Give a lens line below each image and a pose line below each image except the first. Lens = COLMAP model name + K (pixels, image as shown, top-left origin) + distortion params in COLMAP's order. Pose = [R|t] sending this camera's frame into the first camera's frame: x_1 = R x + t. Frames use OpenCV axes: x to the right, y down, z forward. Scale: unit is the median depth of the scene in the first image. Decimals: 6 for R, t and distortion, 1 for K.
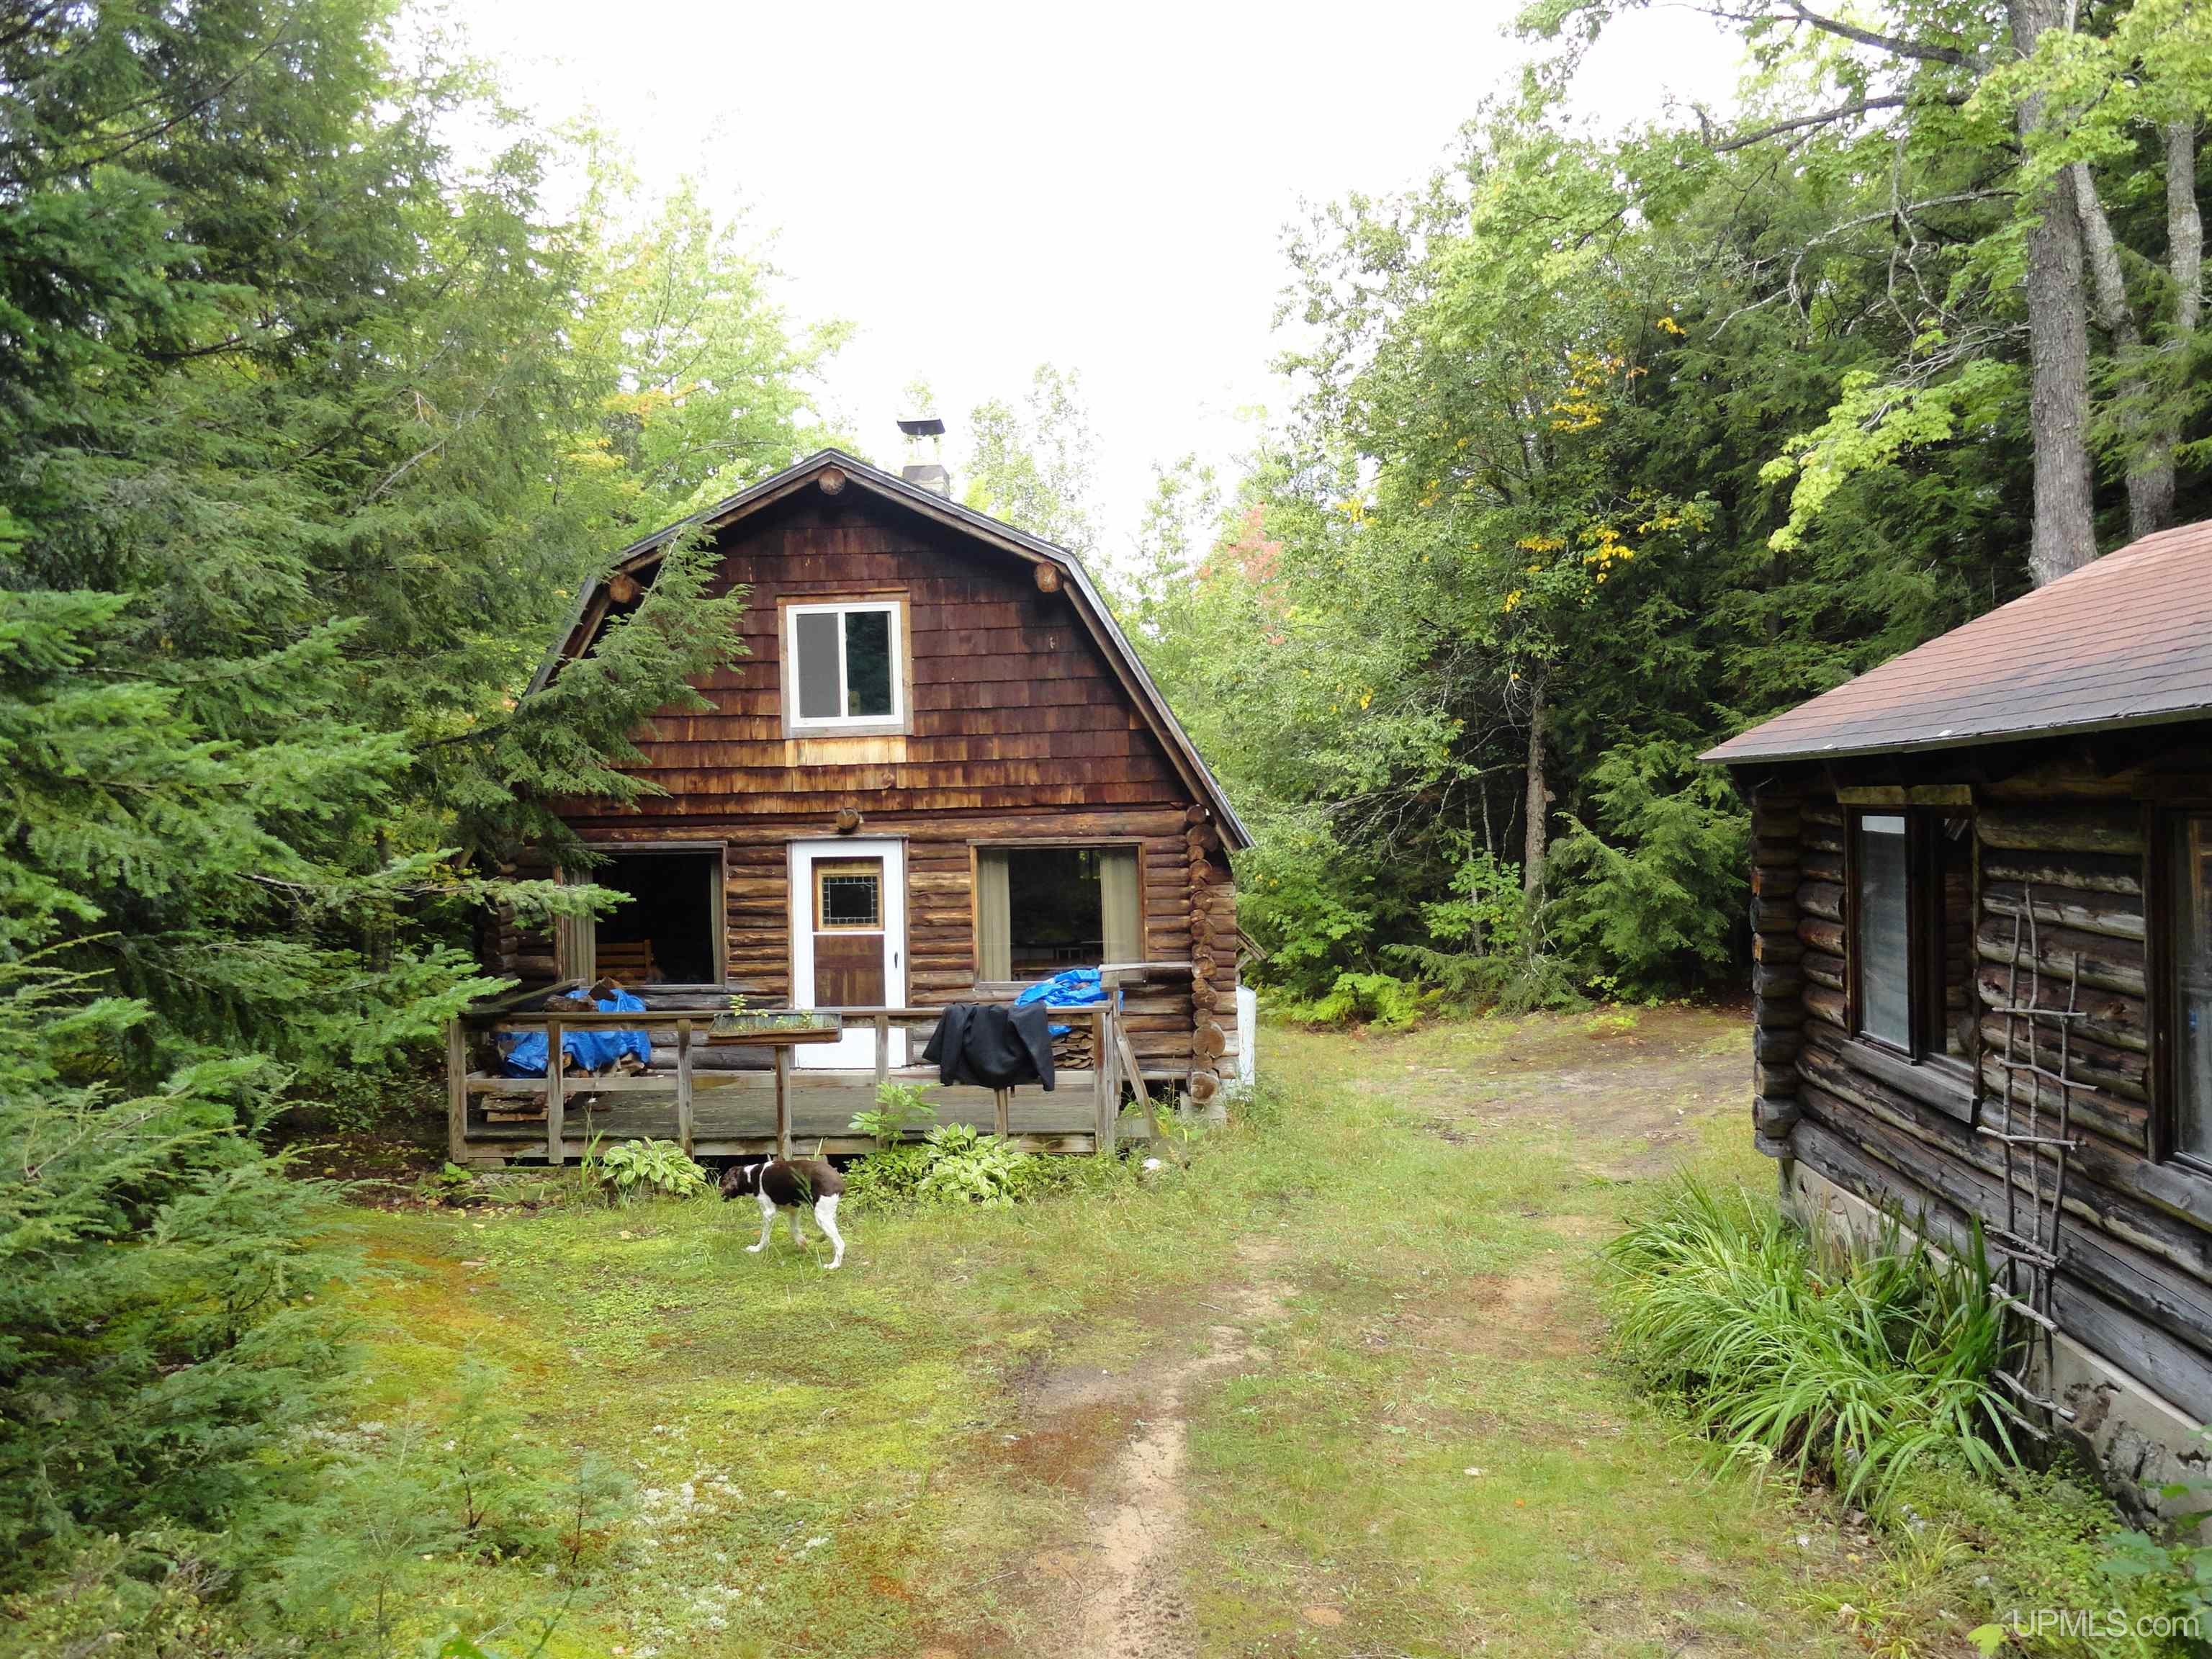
lens RADIAL K [[1511.1, 0, 1102.4], [0, 1511.1, 820.2], [0, 0, 1]] dist [-0.006116, -0.005549]
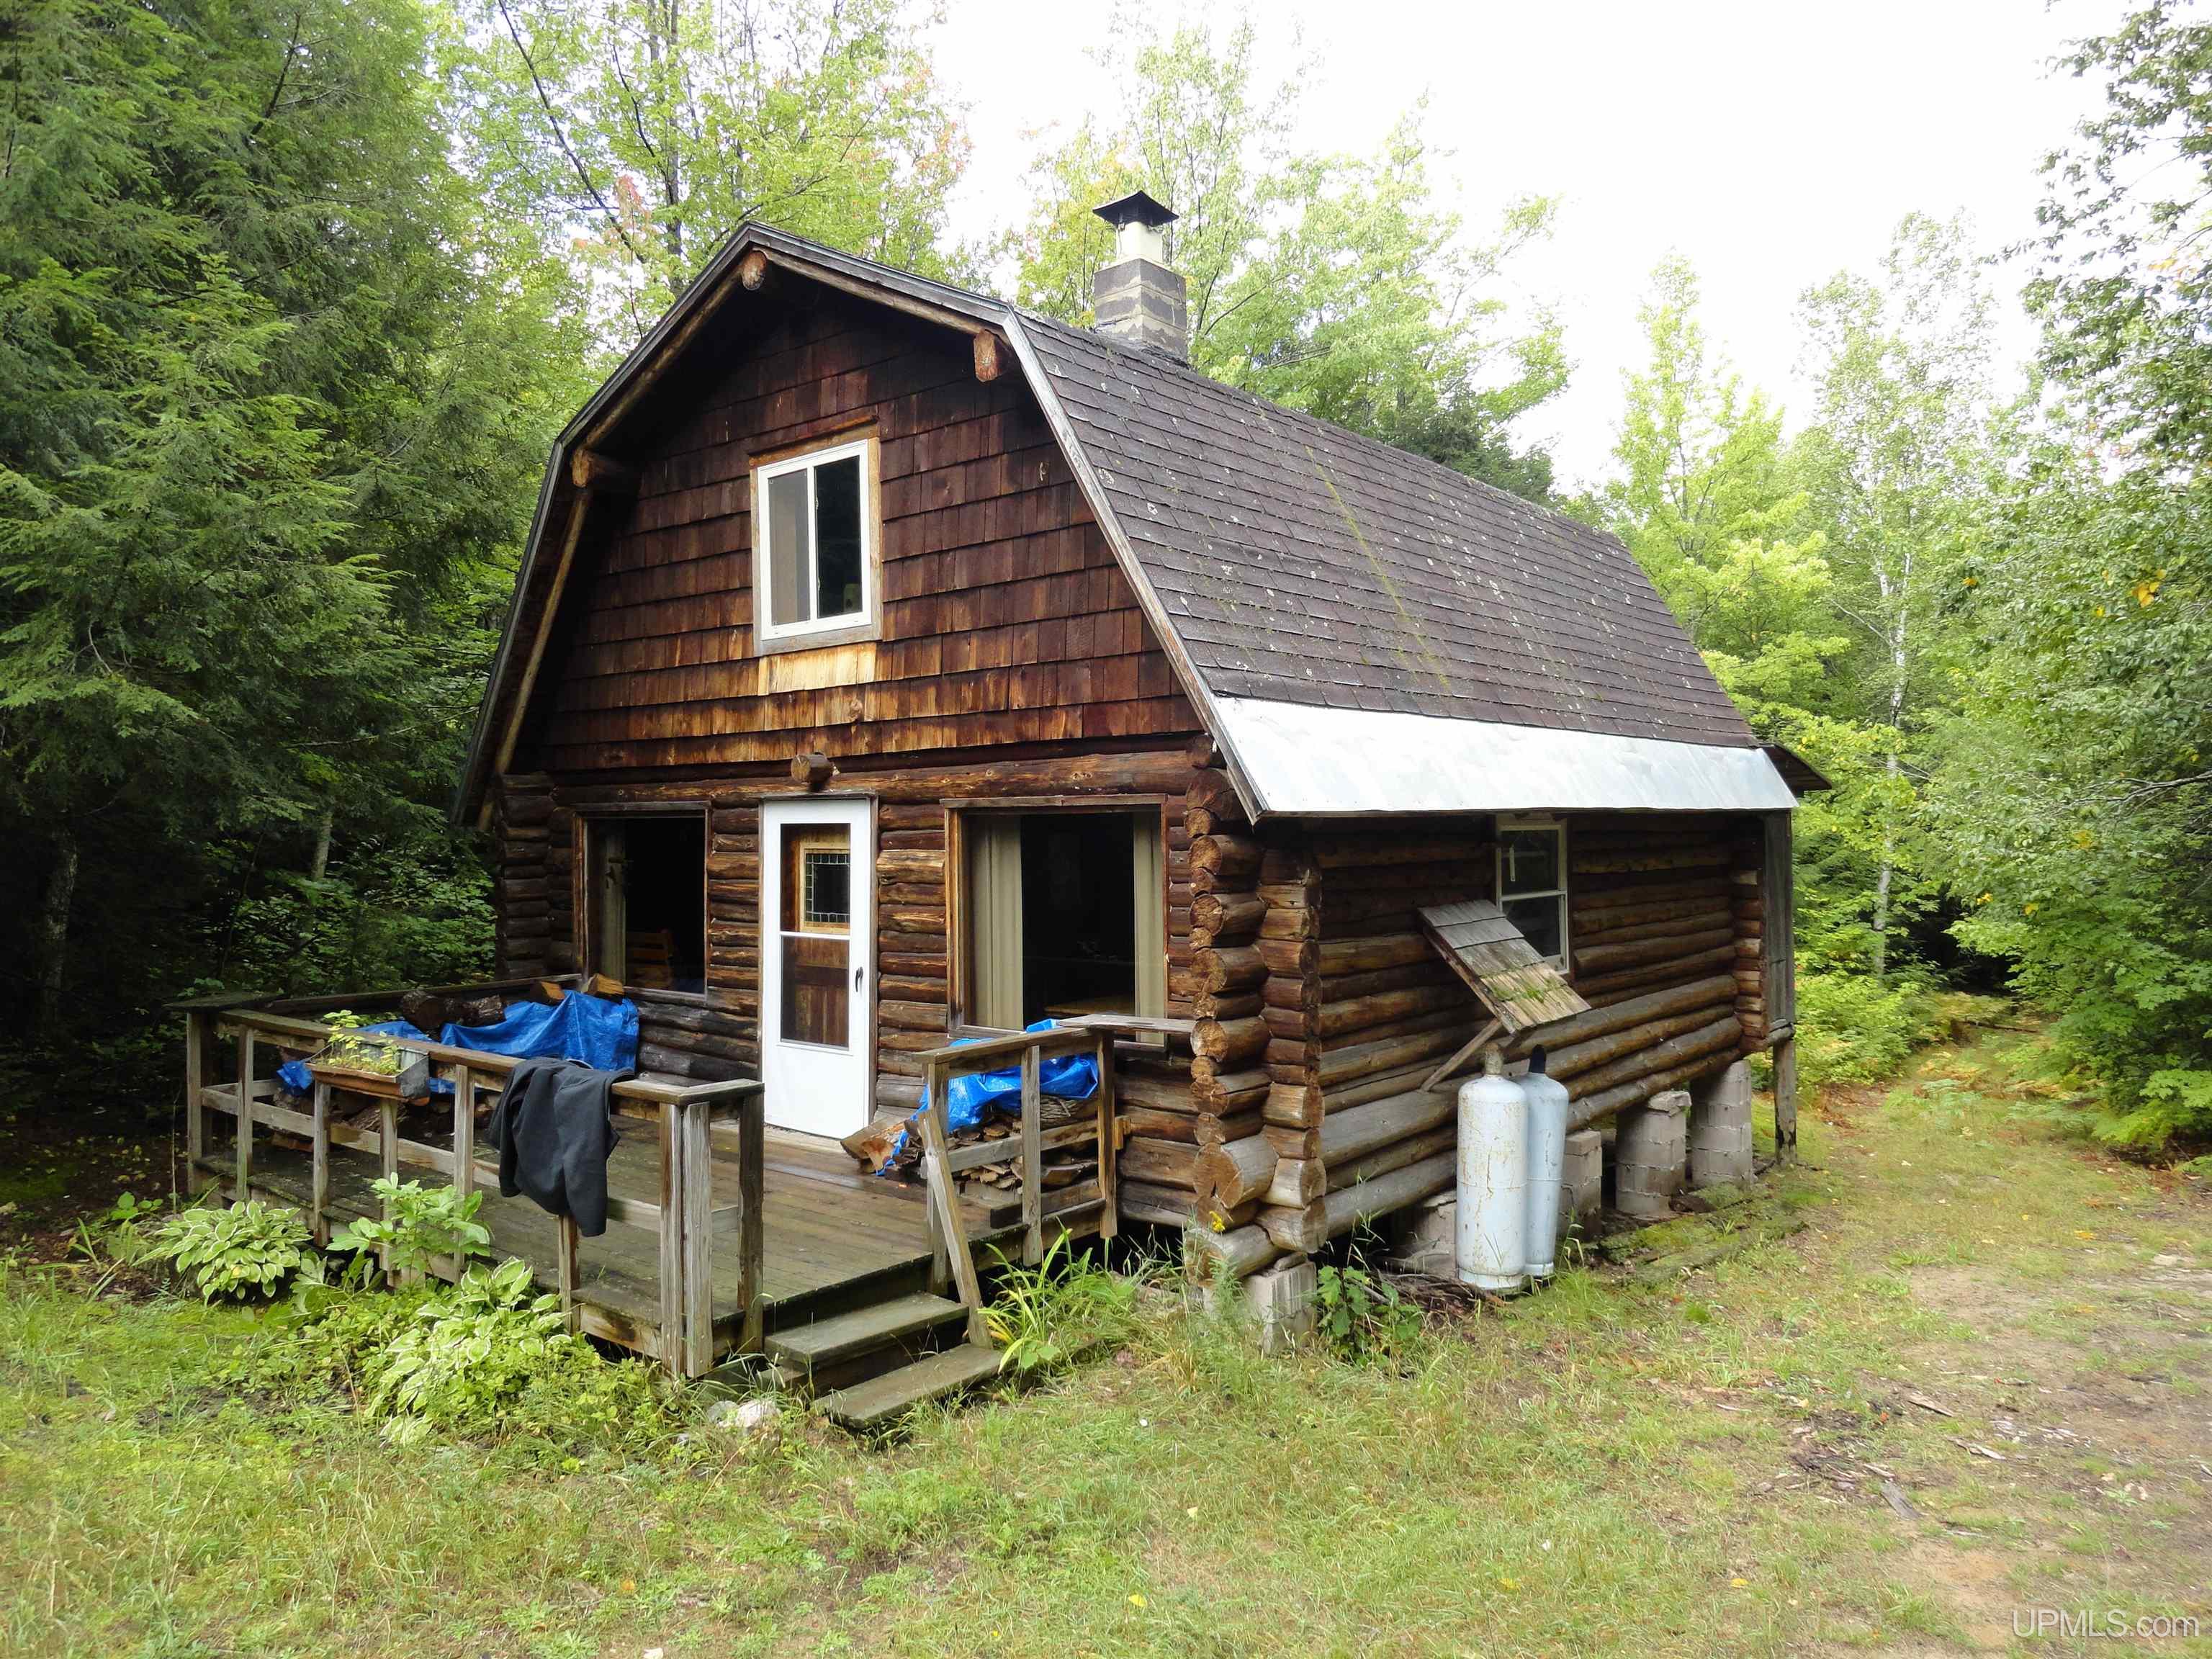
lens RADIAL K [[1511.1, 0, 1100.0], [0, 1511.1, 837.5], [0, 0, 1]] dist [-0.006116, -0.005549]
pose [[0.792193, 0.017991, -0.610005, 0.352085], [-0.014786, 0.999838, 0.010287, 0.021552], [0.610092, 0.000870, 0.792330, 0.535807]]
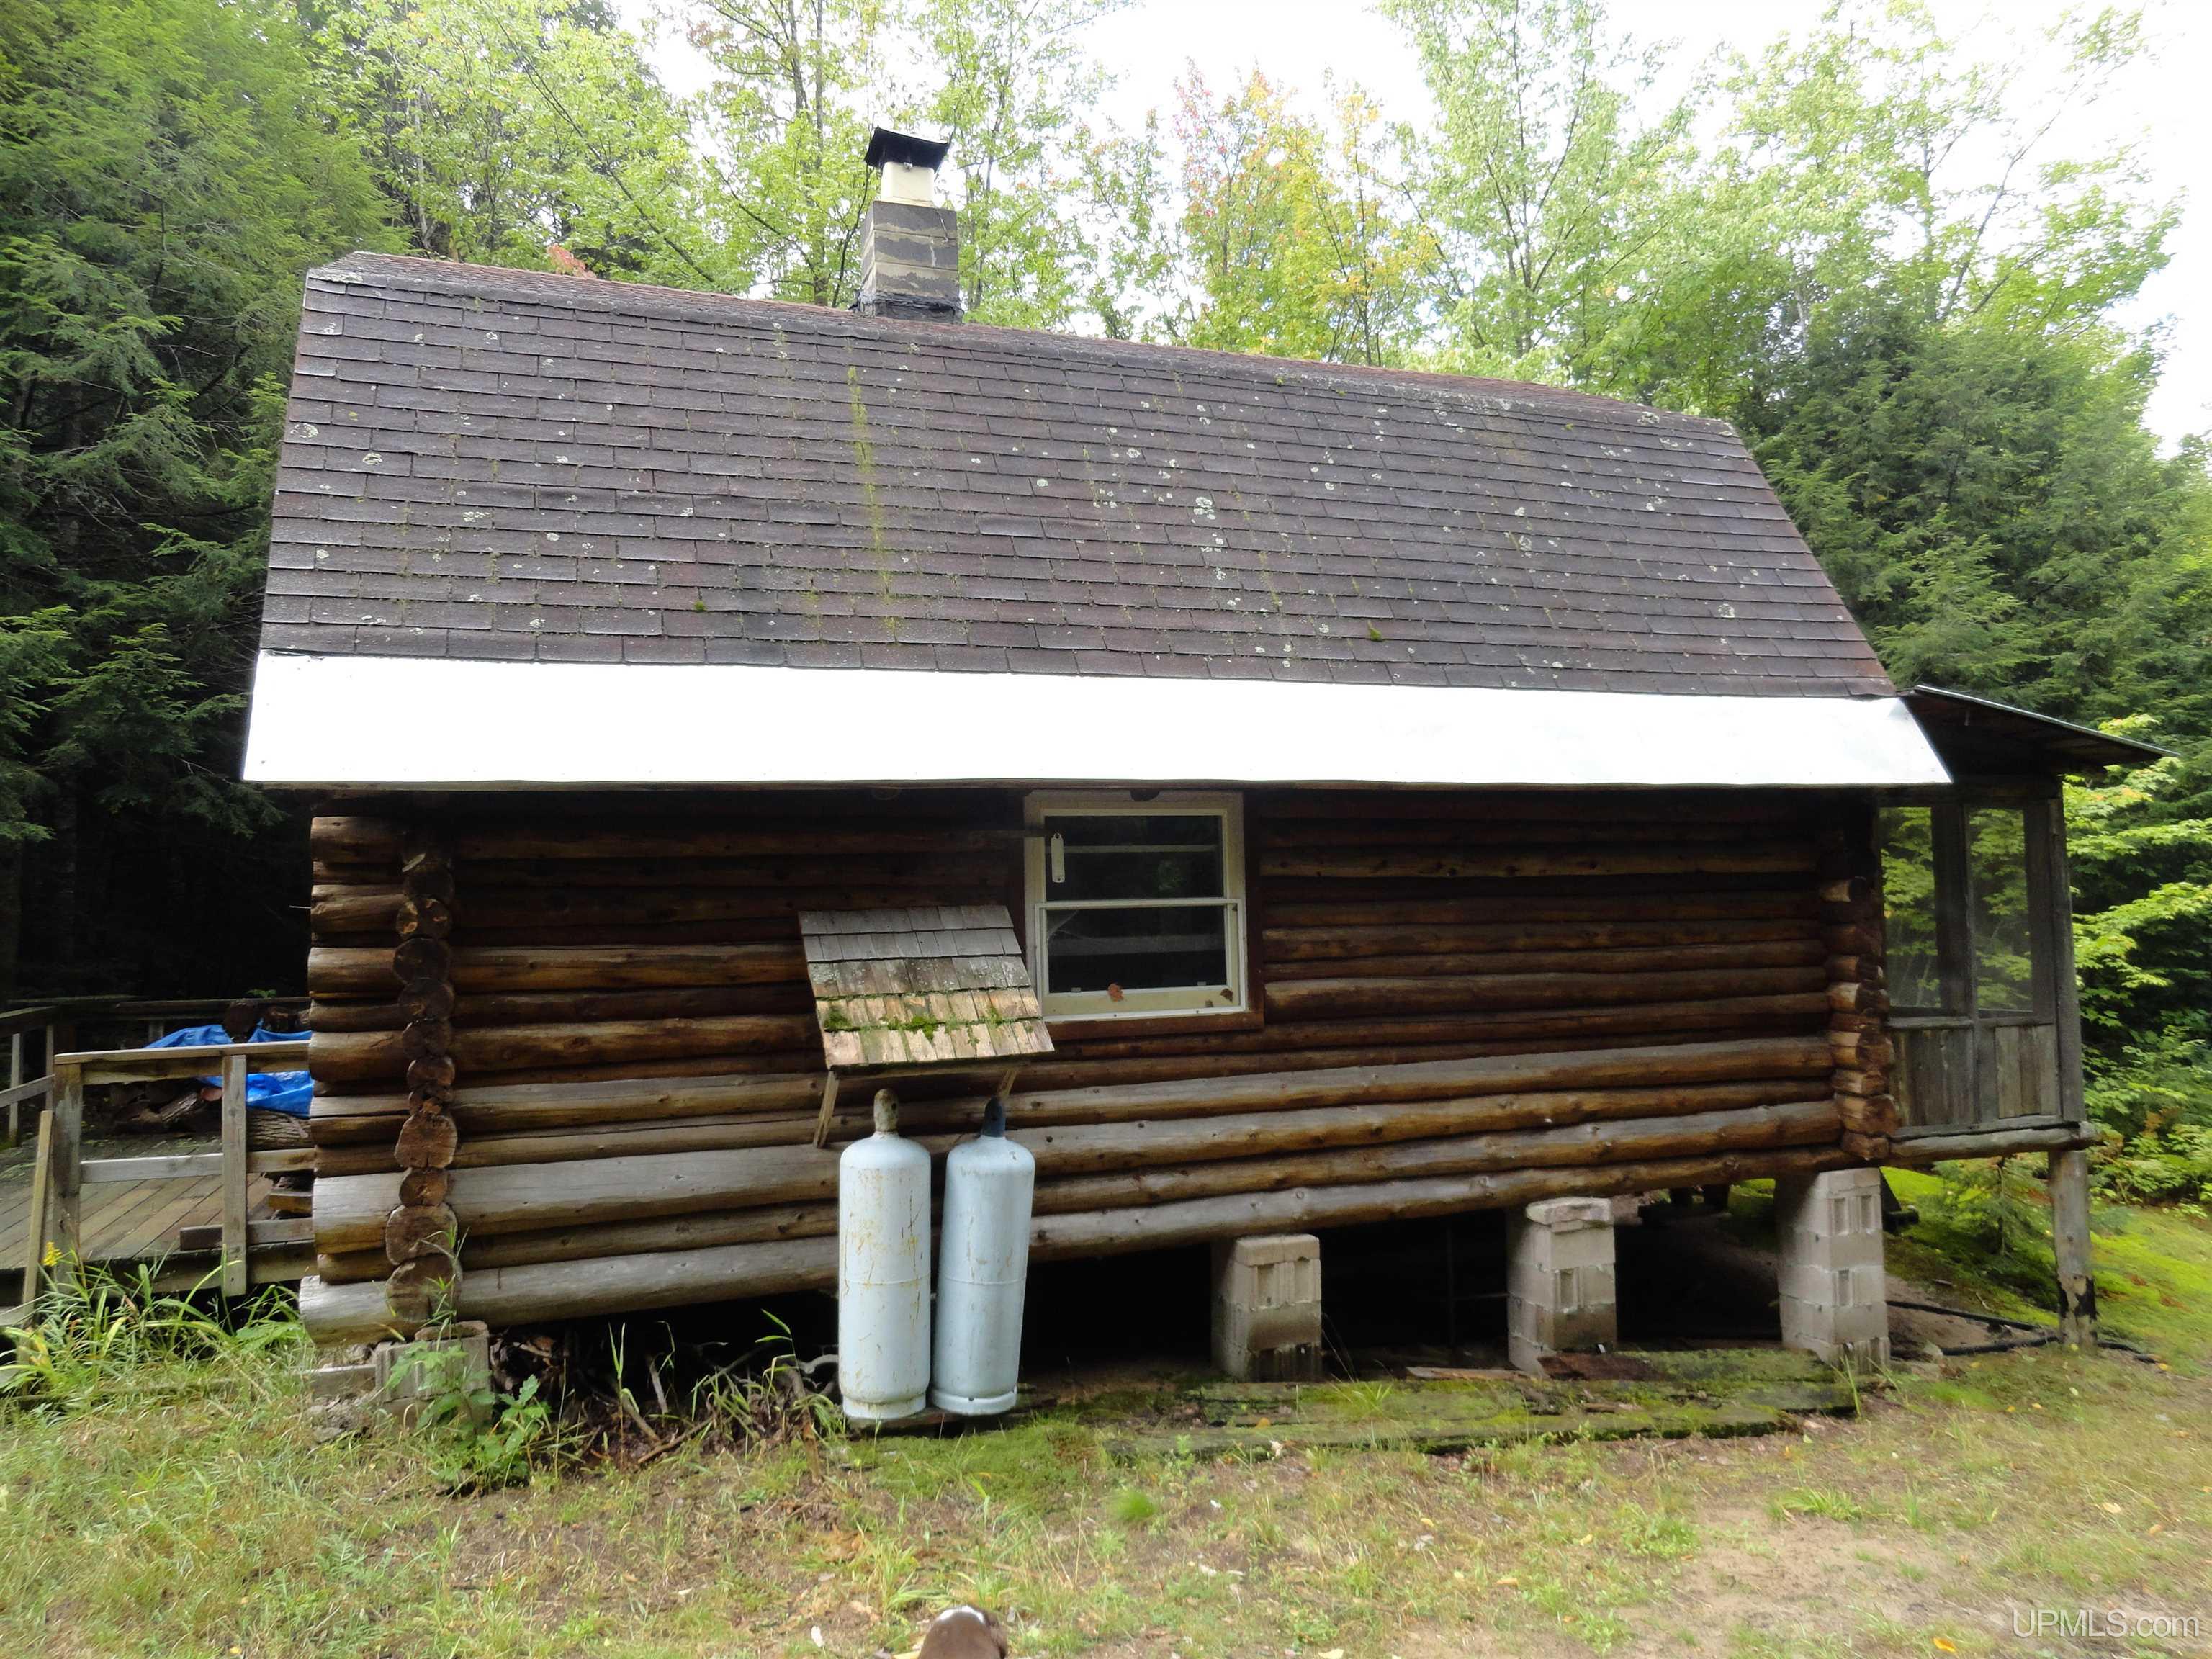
lens RADIAL K [[1511.1, 0, 1104.6], [0, 1511.1, 838.1], [0, 0, 1]] dist [-0.006116, -0.005549]
pose [[0.375154, -0.025412, -0.926614, 0.563748], [0.002606, 0.999649, -0.026360, 0.043741], [0.926959, 0.007475, 0.375089, 1.004459]]
